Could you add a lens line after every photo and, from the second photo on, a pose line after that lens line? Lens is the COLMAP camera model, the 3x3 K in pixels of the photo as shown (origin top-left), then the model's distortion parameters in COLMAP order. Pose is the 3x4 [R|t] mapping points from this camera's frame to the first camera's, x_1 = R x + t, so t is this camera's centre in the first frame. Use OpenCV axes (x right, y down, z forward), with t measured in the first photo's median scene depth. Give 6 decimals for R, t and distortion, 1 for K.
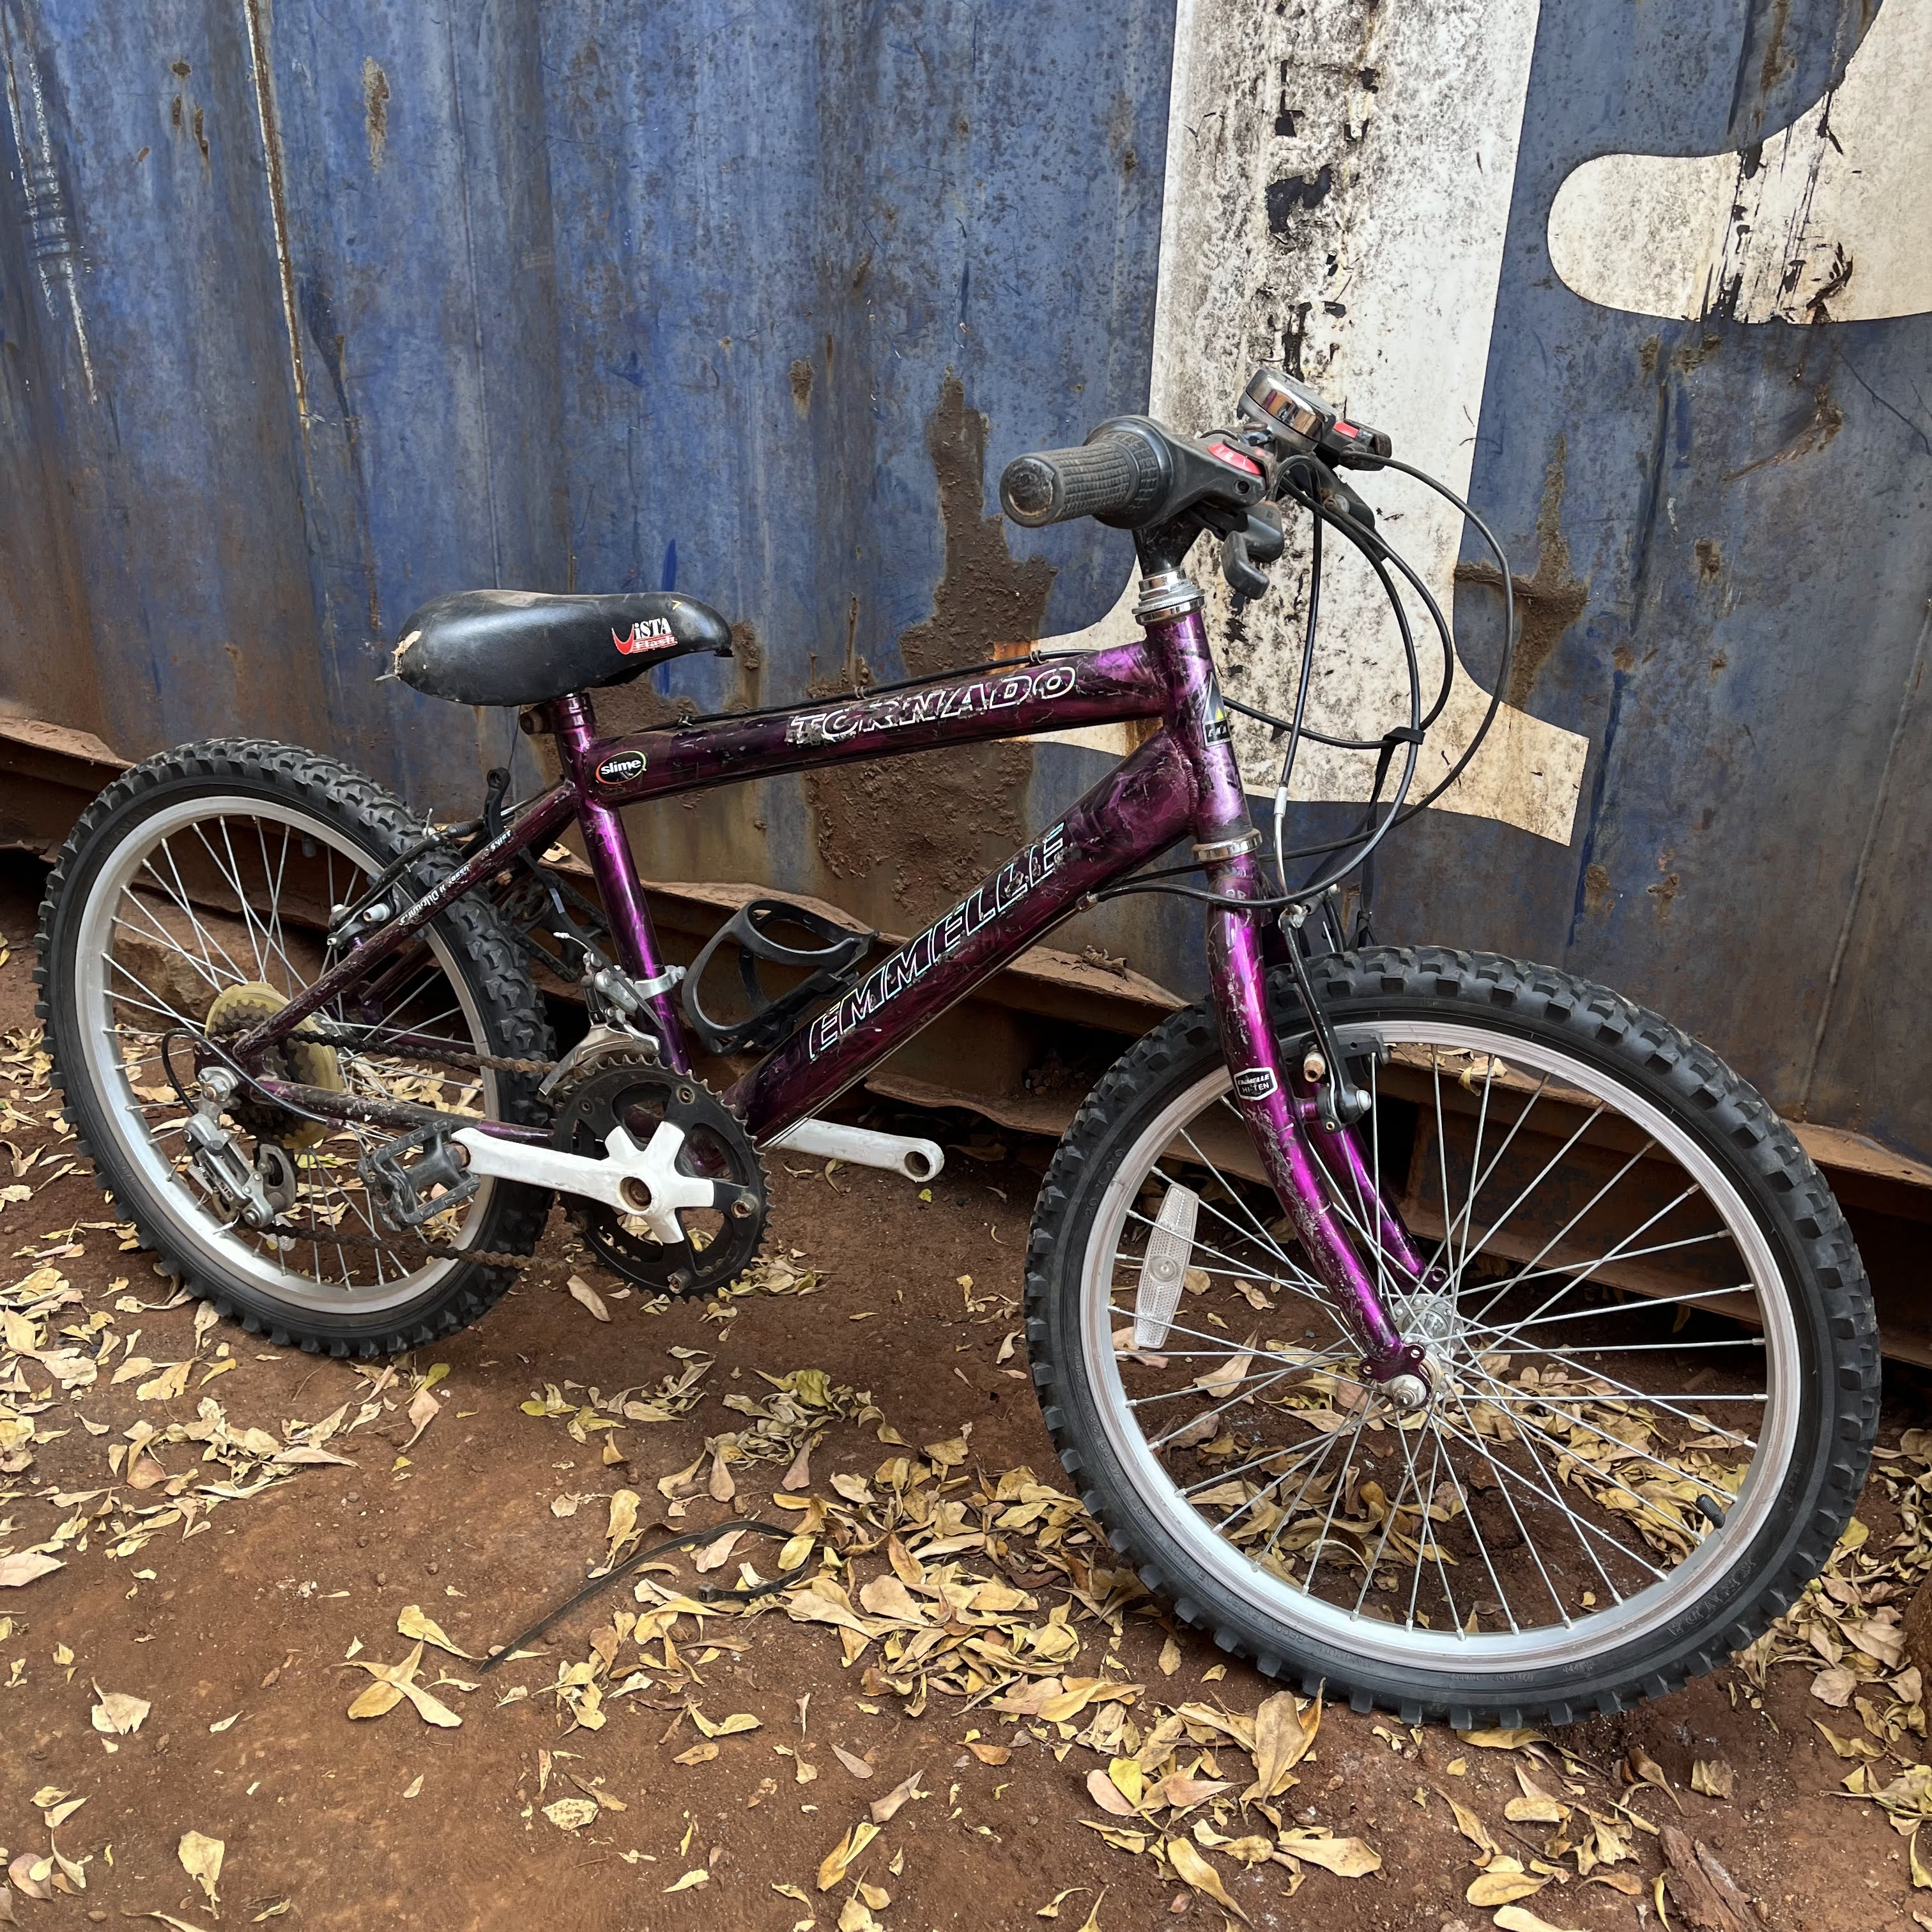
lens RADIAL K [[1981.9, 0, 957.1], [0, 1981.9, 975.5], [0, 0, 1]] dist [0.021724, 0.000000]
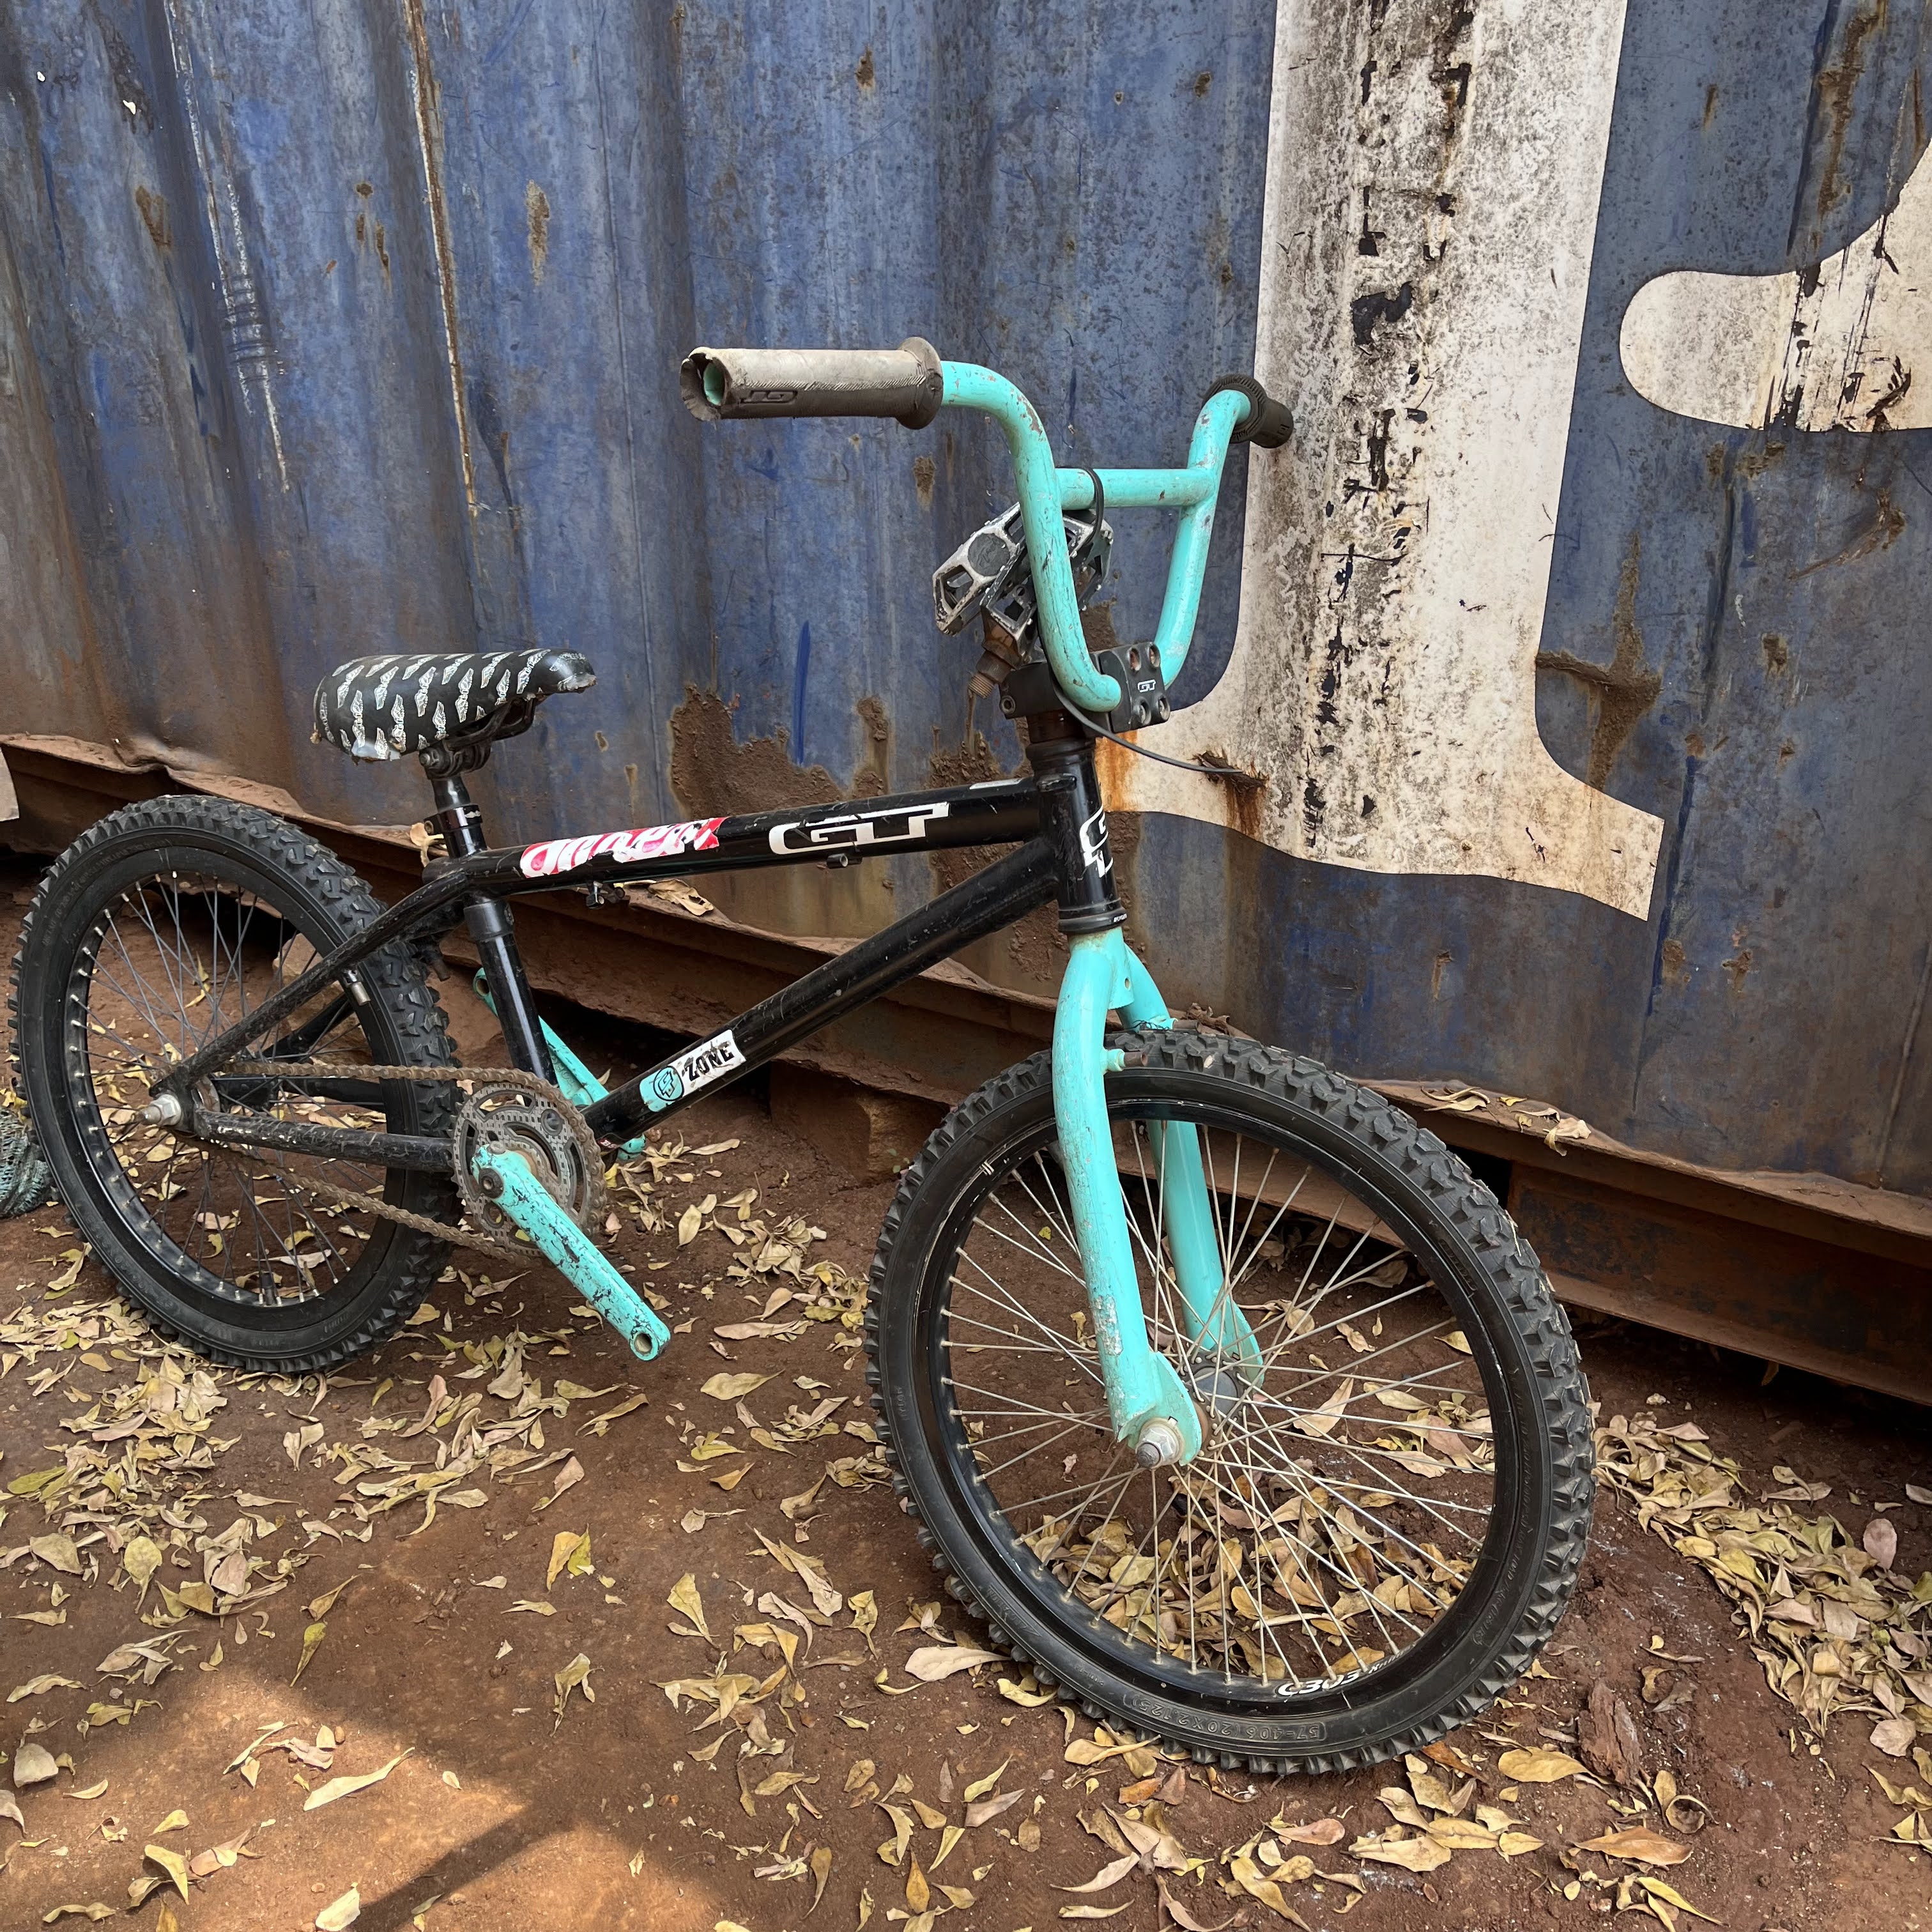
lens RADIAL K [[1981.9, 0, 978.7], [0, 1981.9, 983.0], [0, 0, 1]] dist [0.021724, 0.000000]
pose [[0.996781, 0.008785, -0.079689, 0.042743], [-0.008595, 0.999959, 0.002730, -0.032945], [0.079710, -0.002037, 0.996816, -0.068722]]
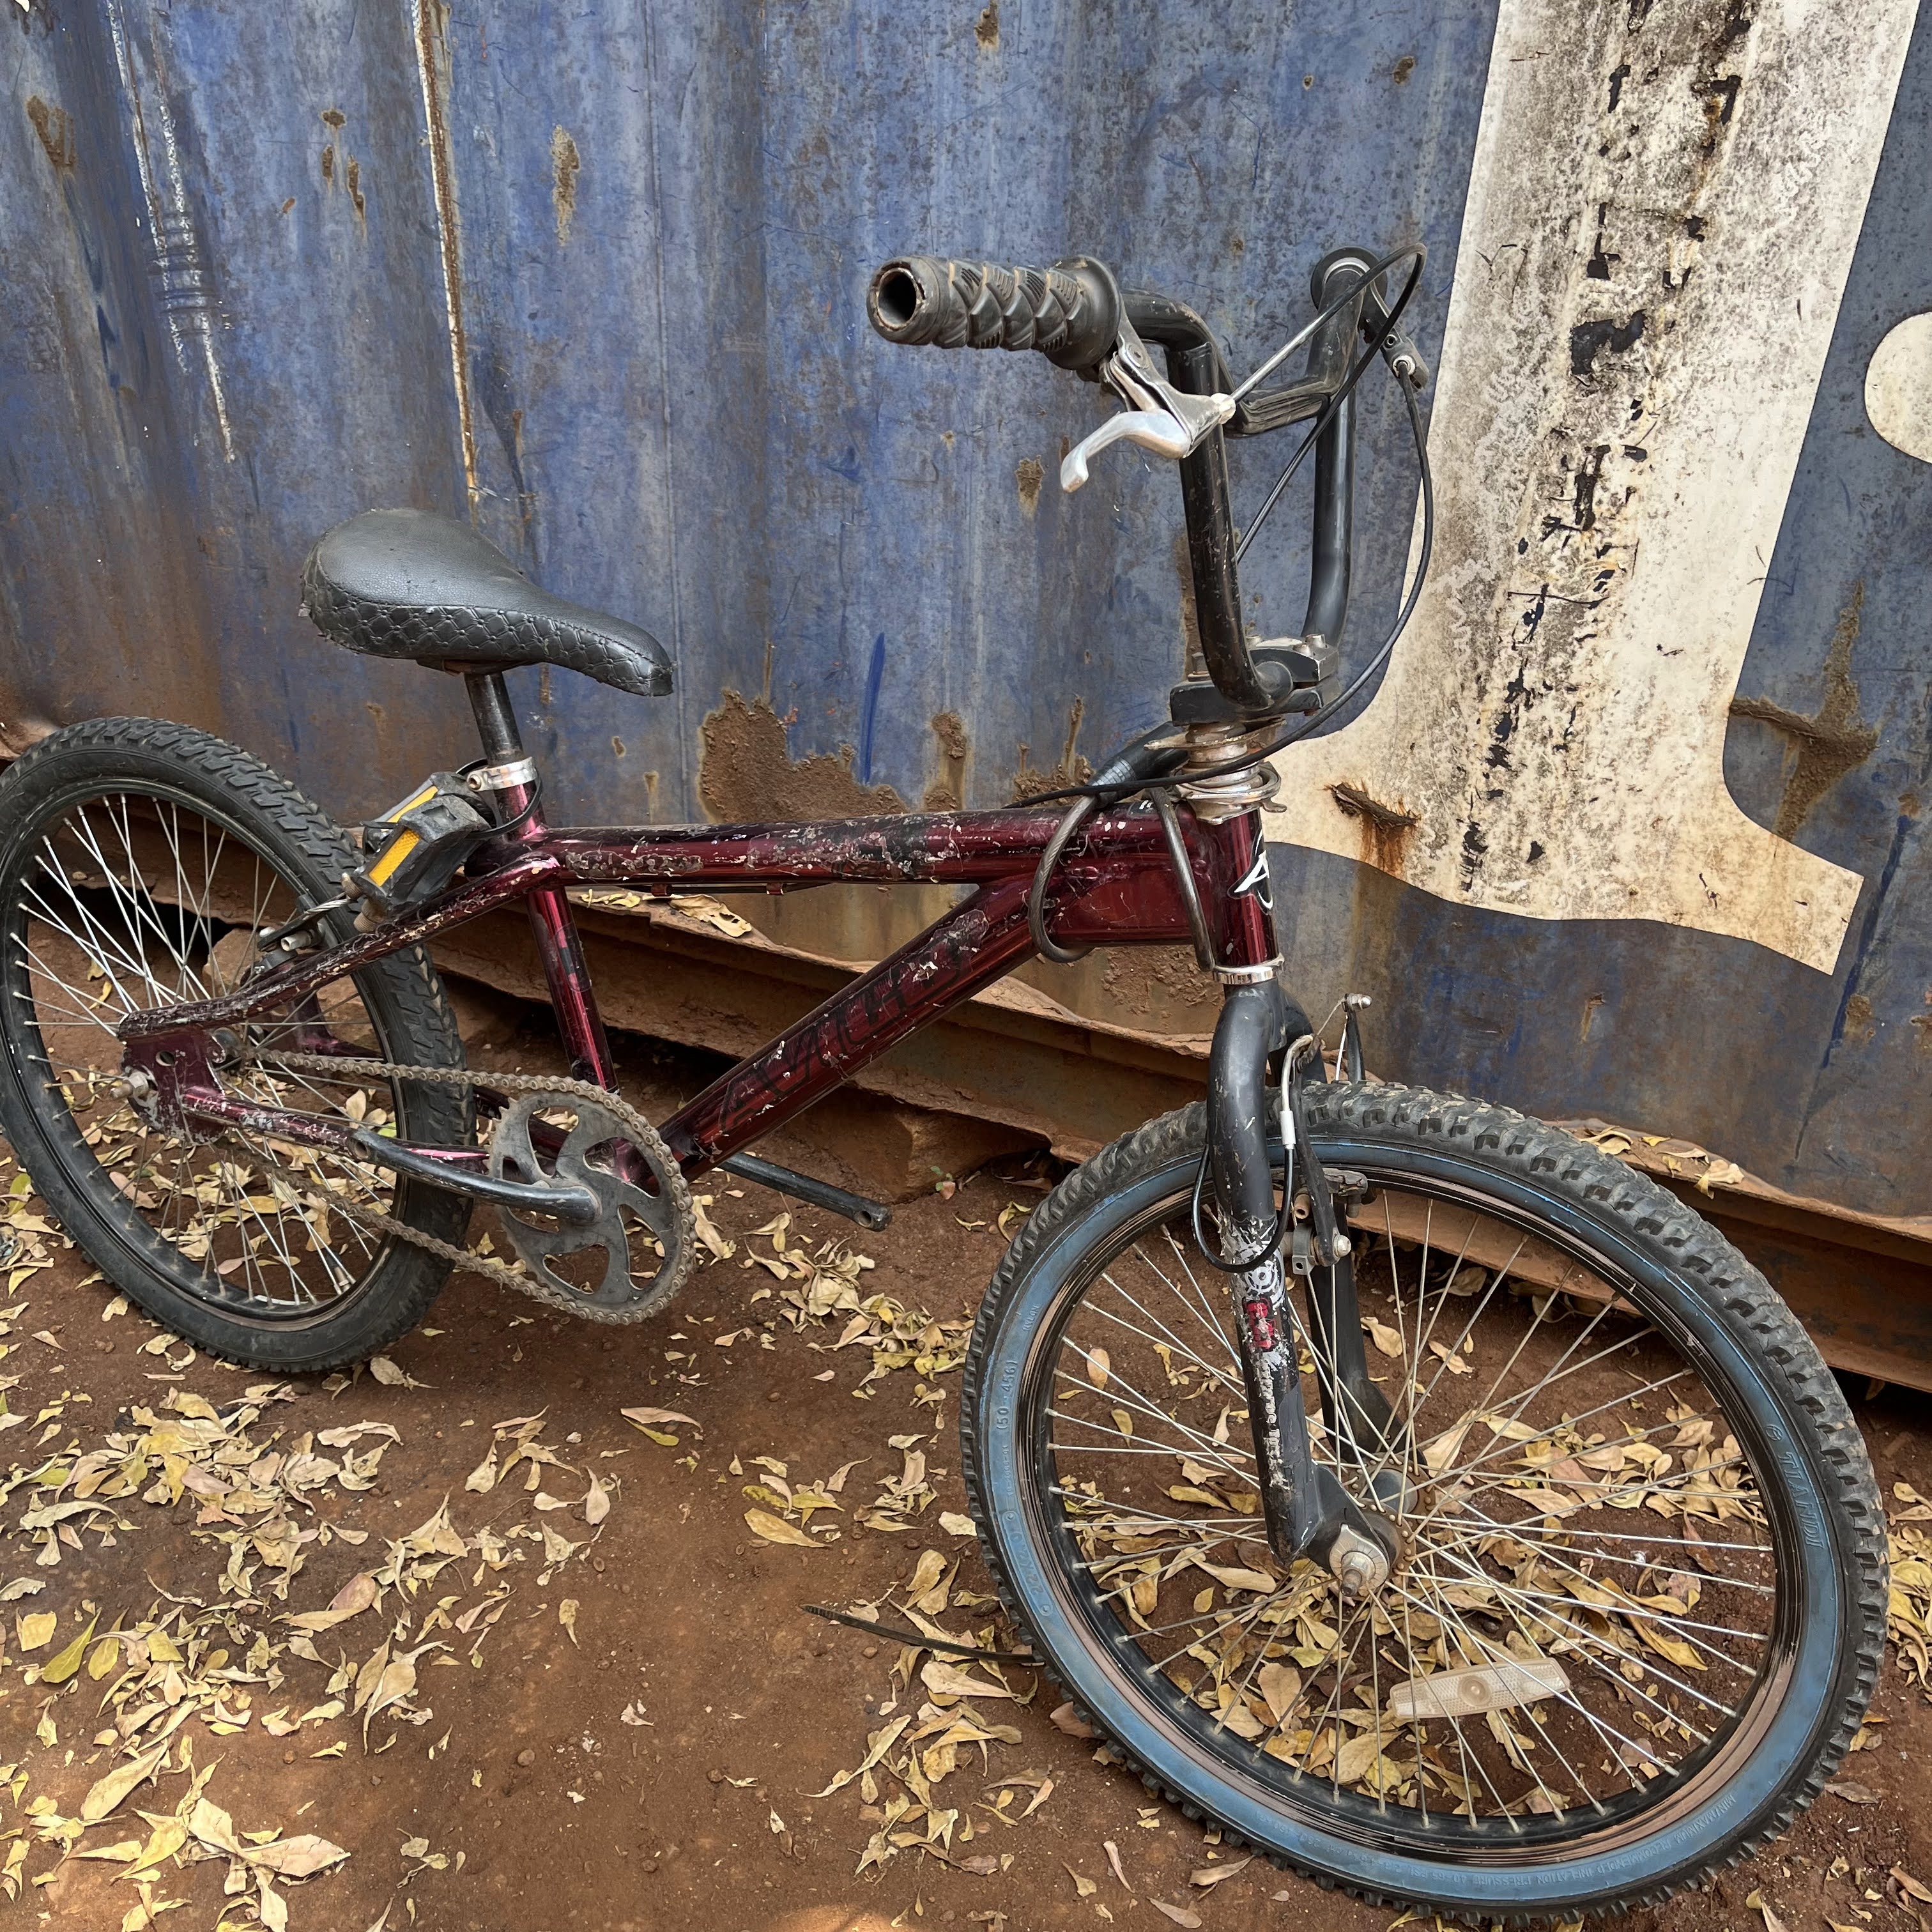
lens RADIAL K [[1981.9, 0, 969.5], [0, 1981.9, 971.3], [0, 0, 1]] dist [0.021724, 0.000000]
pose [[0.998280, -0.022258, 0.054232, -0.183883], [0.016702, 0.994763, 0.100835, -0.178529], [-0.056193, -0.099756, 0.993424, 0.027730]]
